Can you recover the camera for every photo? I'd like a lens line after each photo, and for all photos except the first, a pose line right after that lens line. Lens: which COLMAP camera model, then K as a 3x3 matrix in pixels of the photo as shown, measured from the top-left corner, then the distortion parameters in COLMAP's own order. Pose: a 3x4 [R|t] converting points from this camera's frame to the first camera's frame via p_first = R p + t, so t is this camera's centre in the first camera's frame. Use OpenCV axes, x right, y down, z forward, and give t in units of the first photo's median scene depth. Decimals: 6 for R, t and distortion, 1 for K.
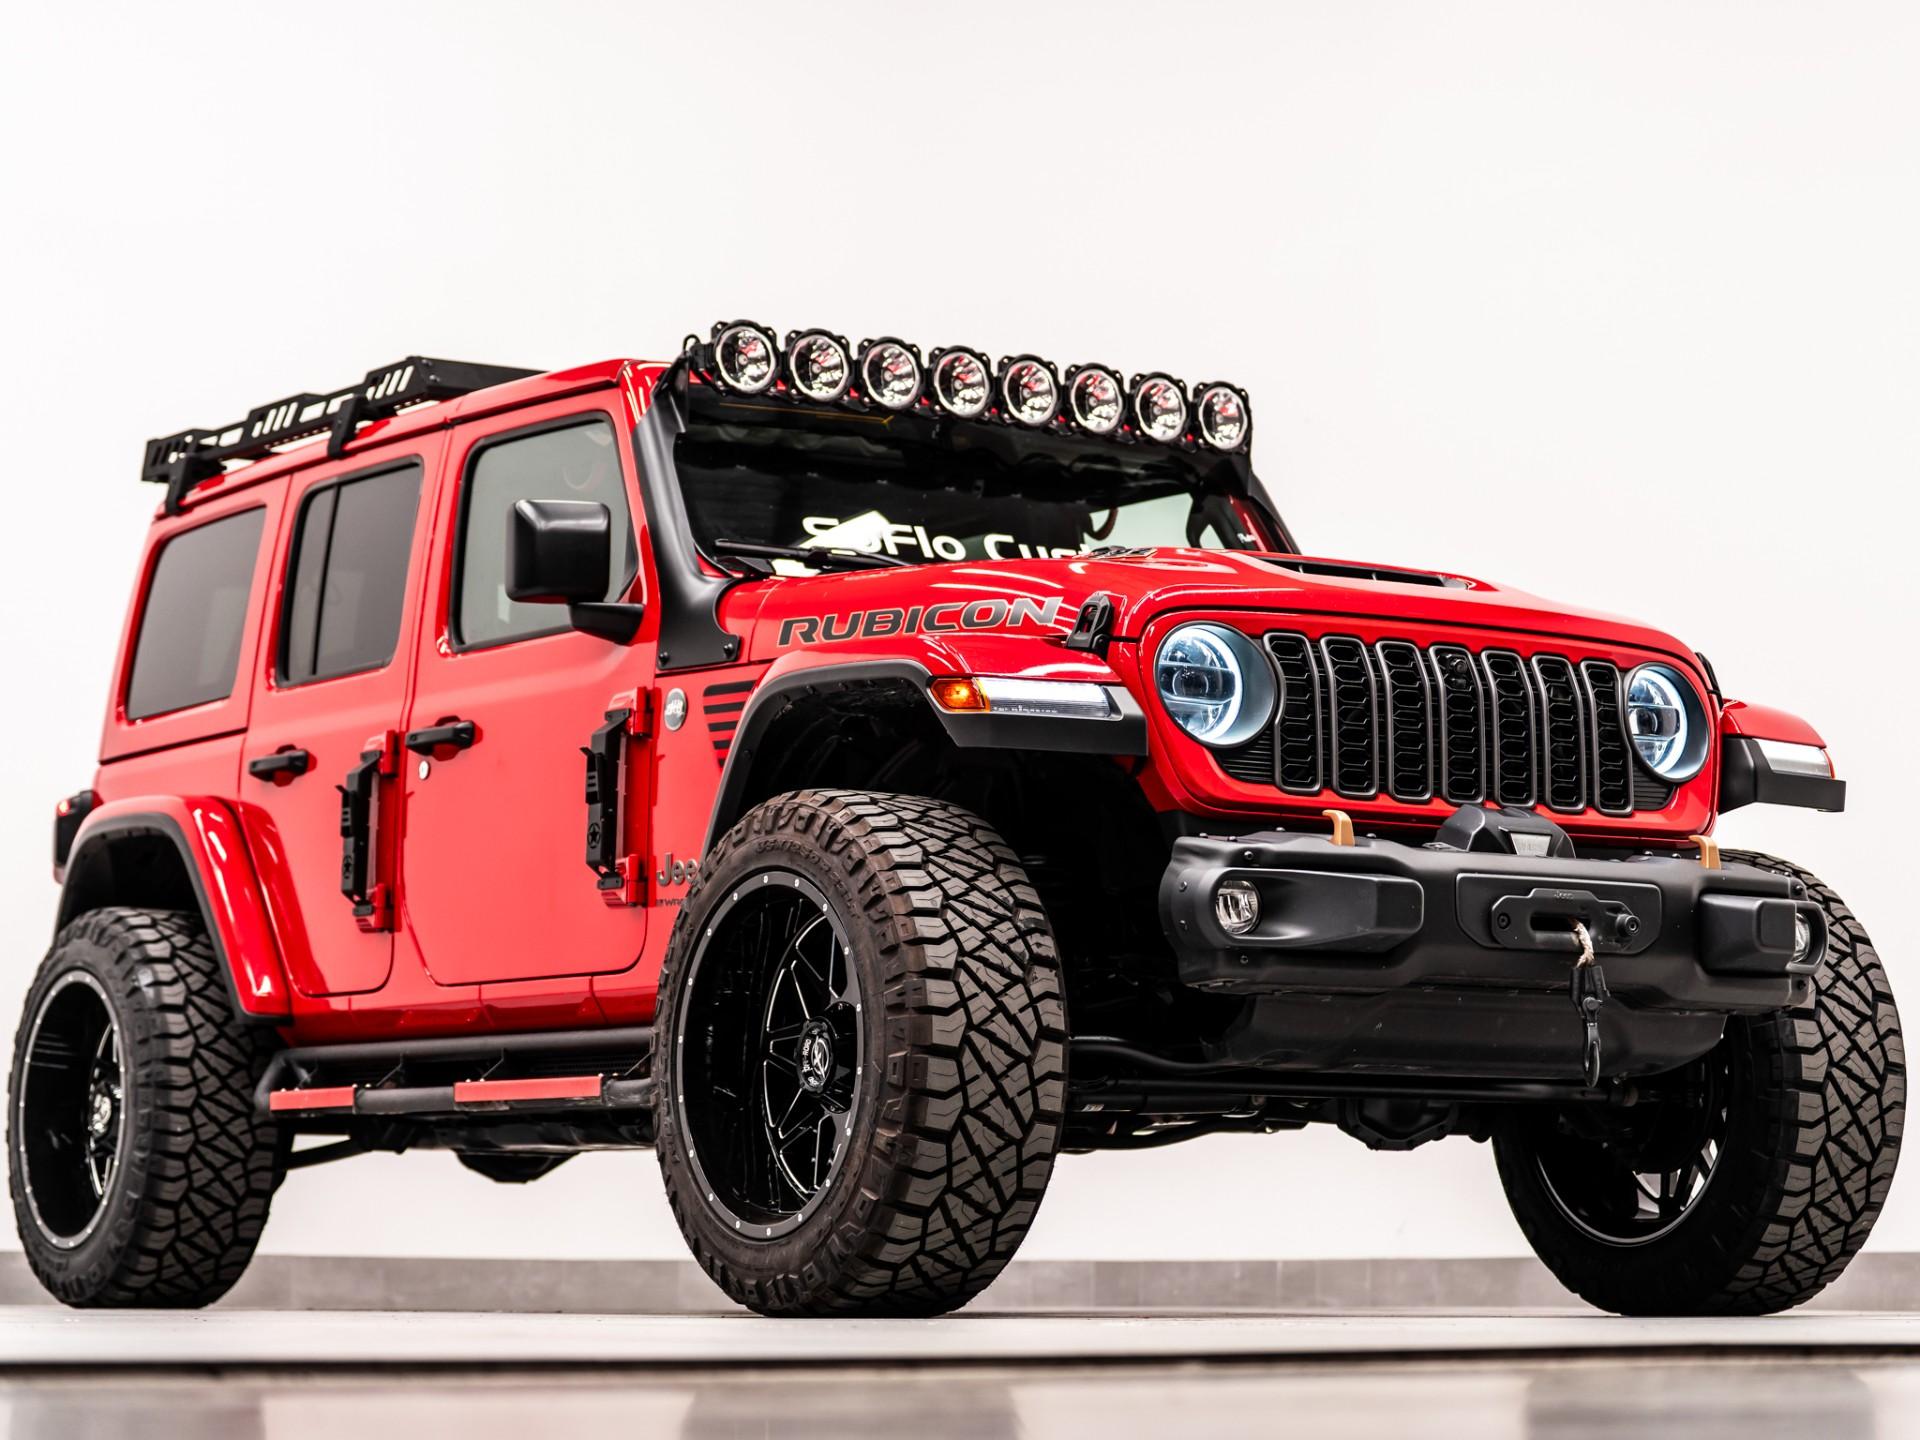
lens RADIAL K [[4902.5, 0, 960.0], [0, 4902.5, 720.0], [0, 0, 1]] dist [-0.059168, 0.356437]
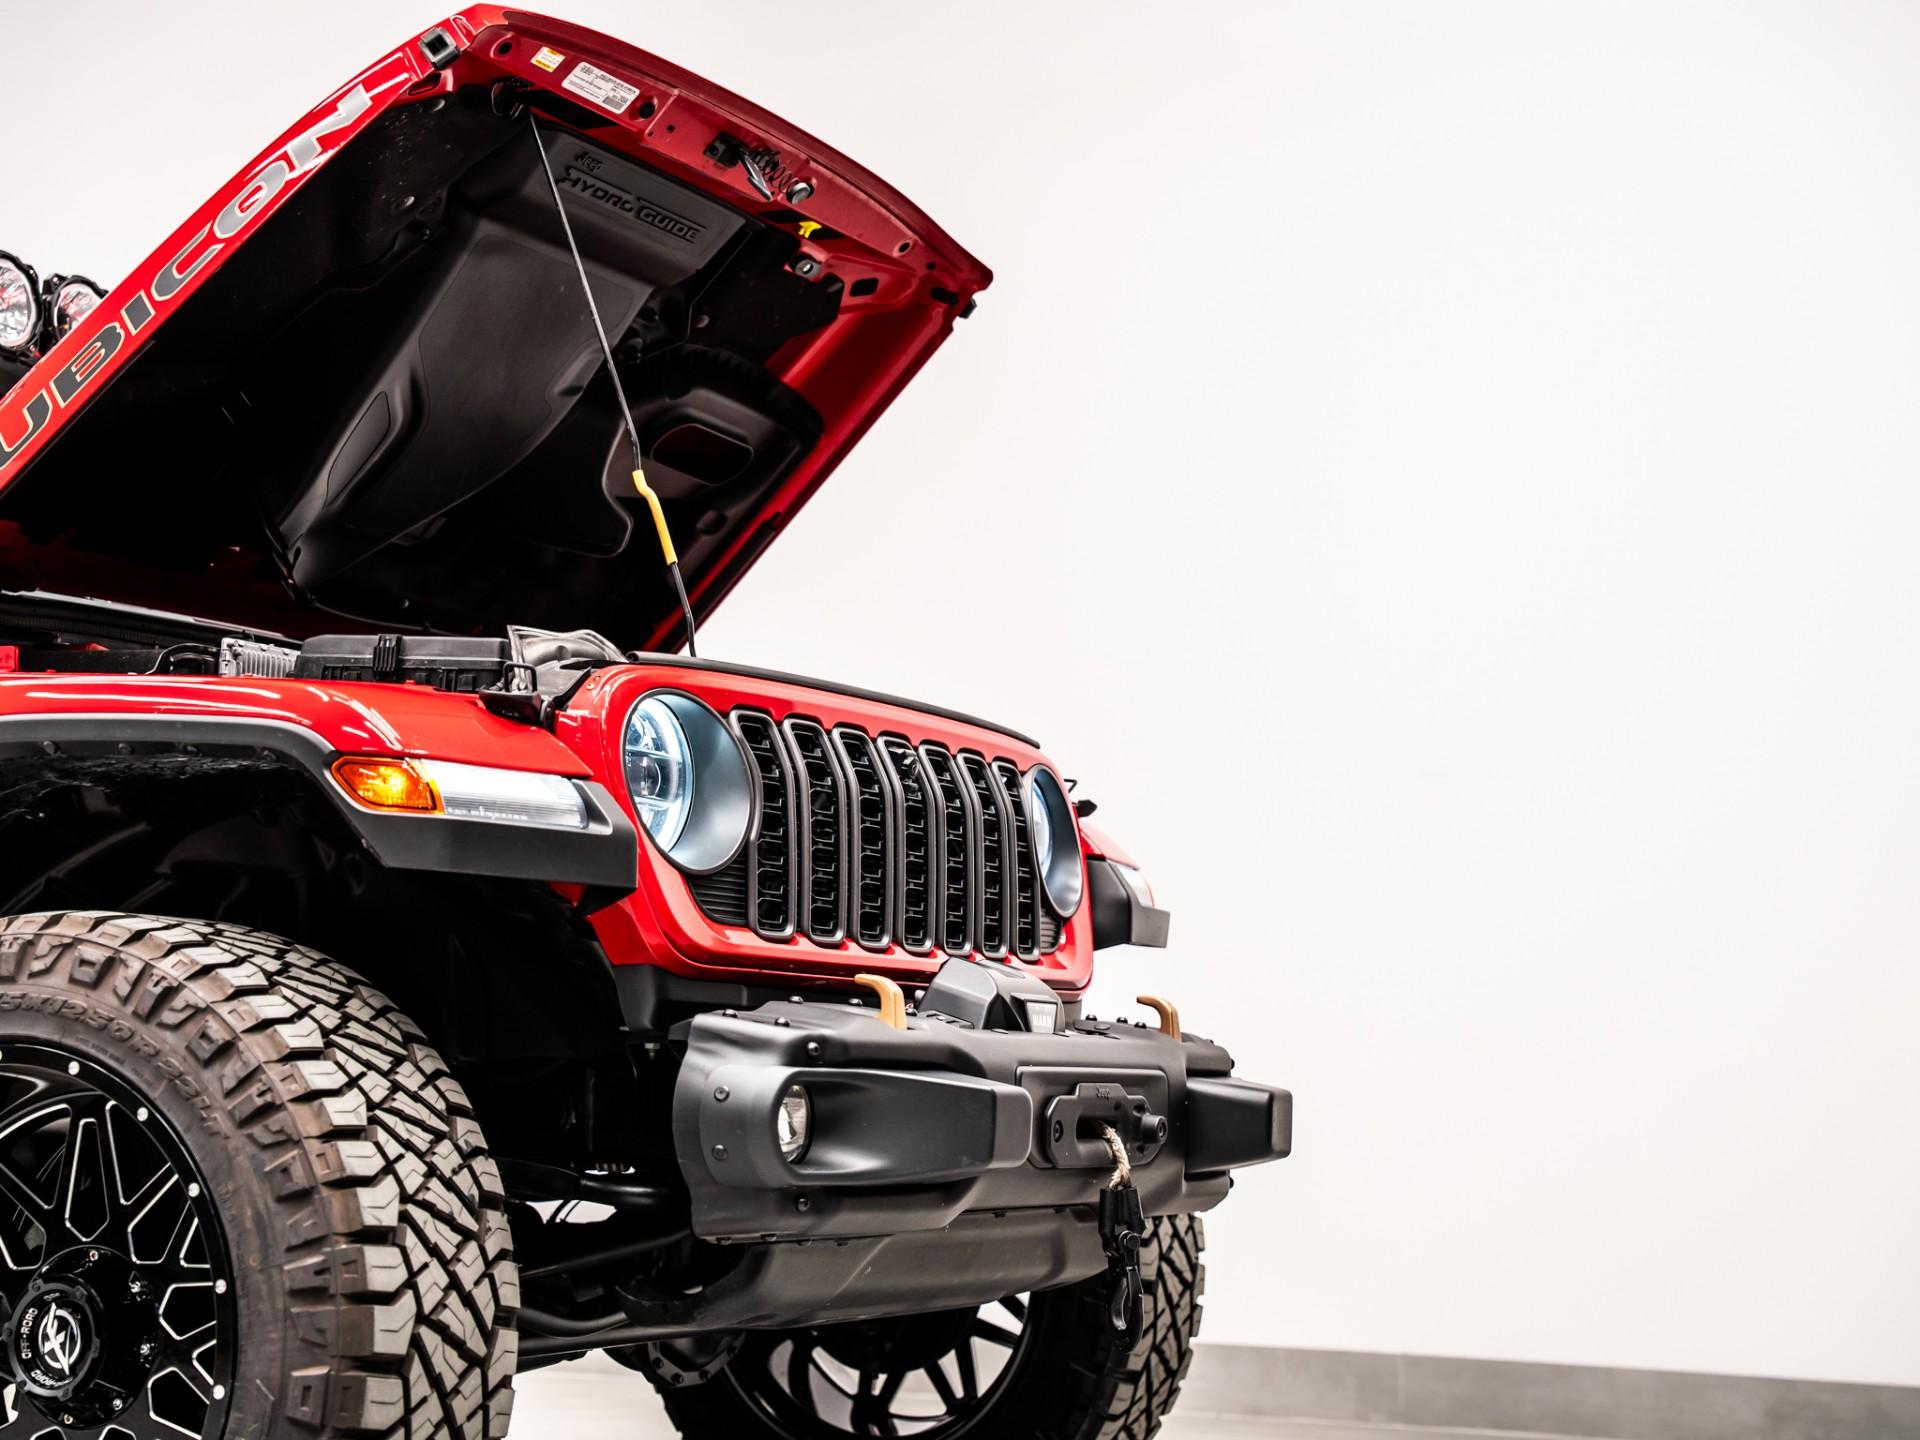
lens RADIAL K [[3395.1, 0, 962.1], [0, 3395.1, 748.8], [0, 0, 1]] dist [0.215965, 0.225568]
pose [[0.865780, 0.057628, 0.497096, -0.136415], [-0.066683, 0.997774, 0.000468, -0.012953], [-0.495962, -0.033553, 0.867696, 0.495567]]
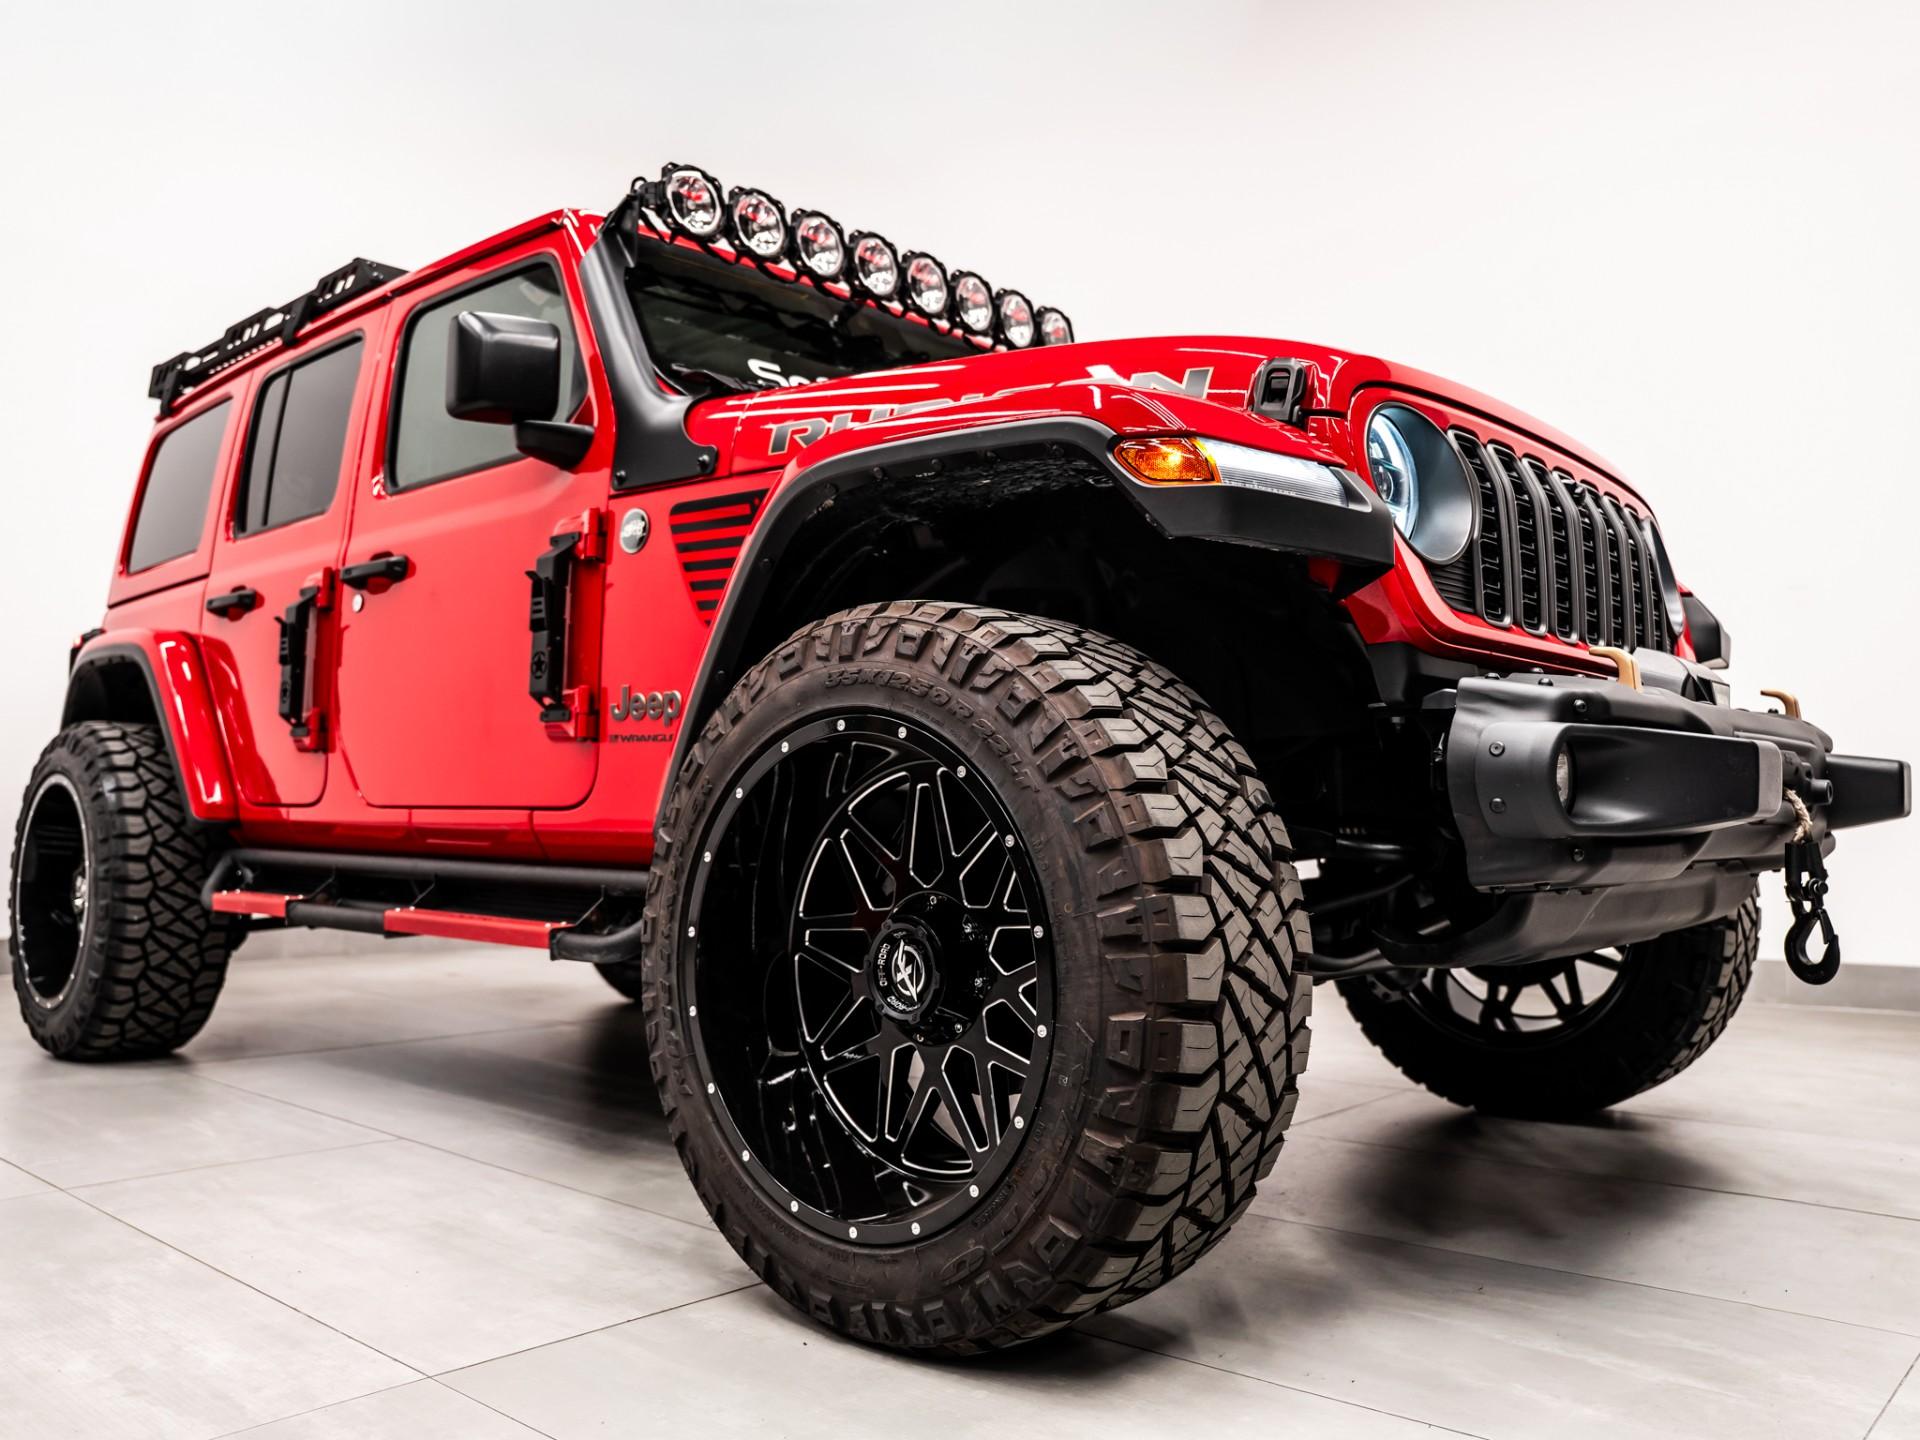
lens RADIAL K [[1533.8, 0, 946.6], [0, 1533.8, 708.8], [0, 0, 1]] dist [-0.126096, 0.120098]
pose [[0.968765, 0.015825, 0.247475, -0.070454], [-0.025622, 0.999008, 0.036416, 0.019234], [-0.246653, -0.041619, 0.968210, 0.692752]]
